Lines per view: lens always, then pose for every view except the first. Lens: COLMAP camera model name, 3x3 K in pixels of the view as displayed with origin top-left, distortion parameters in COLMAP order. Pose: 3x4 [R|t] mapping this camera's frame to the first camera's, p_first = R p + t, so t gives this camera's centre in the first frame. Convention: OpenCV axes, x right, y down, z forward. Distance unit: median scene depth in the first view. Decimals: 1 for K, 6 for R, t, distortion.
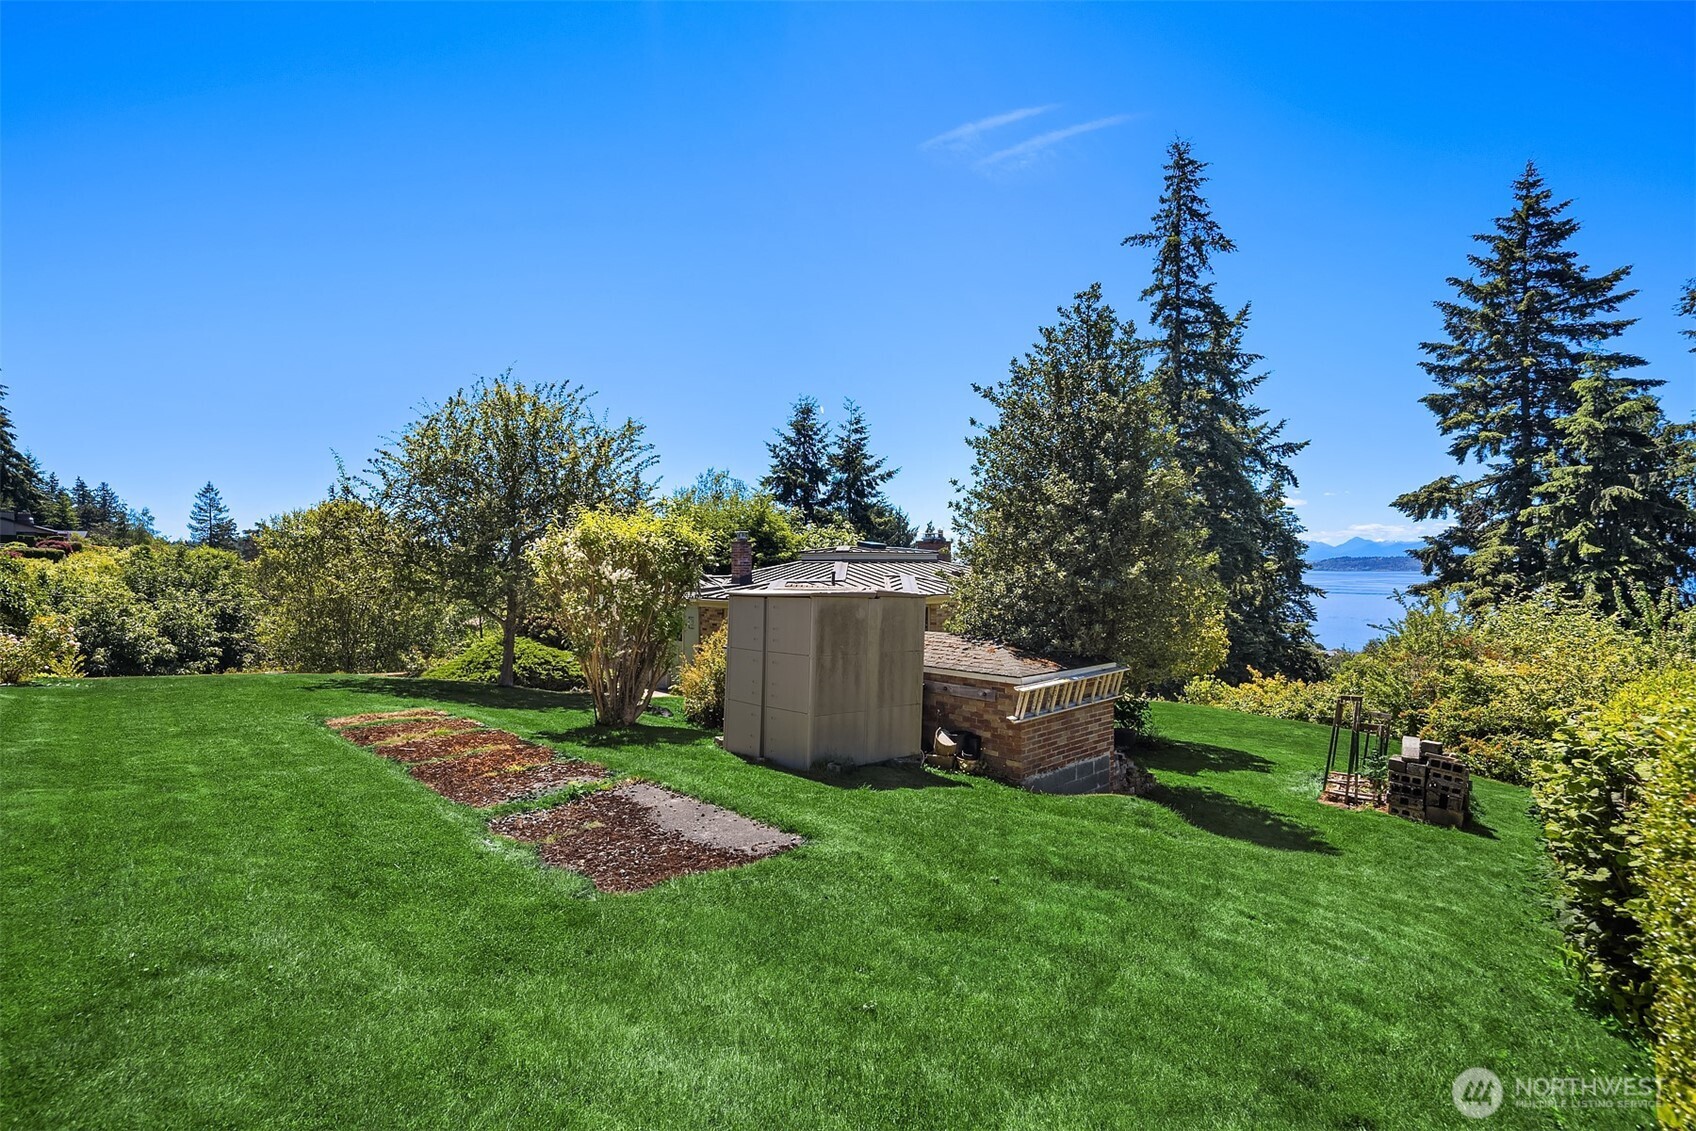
lens RADIAL K [[821.7, 0, 846.9], [0, 821.7, 565.2], [0, 0, 1]] dist [0.000589, -0.001995]
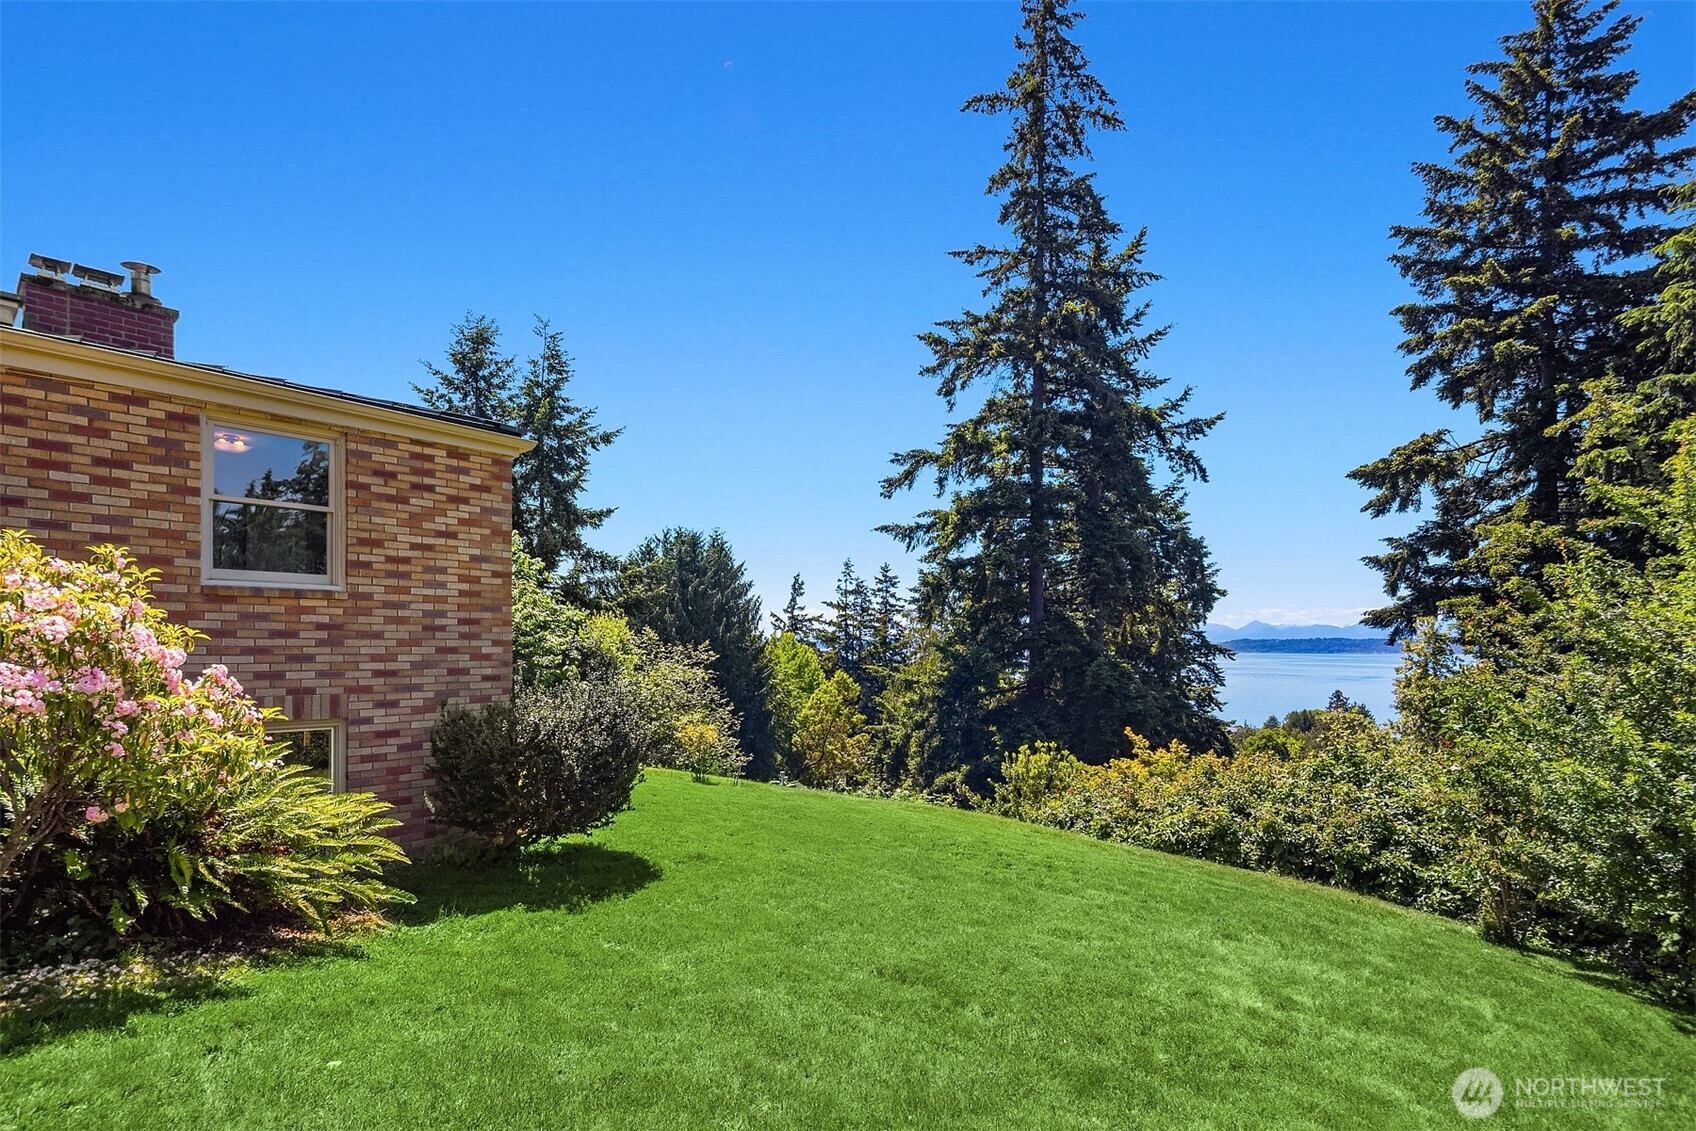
lens RADIAL K [[825.0, 0, 853.0], [0, 825.0, 638.6], [0, 0, 1]] dist [-0.000101, 0.000188]
pose [[0.994821, 0.009792, 0.101167, 0.185989], [-0.009217, 0.999939, -0.006145, 0.050603], [-0.101221, 0.005180, 0.994850, 0.345627]]
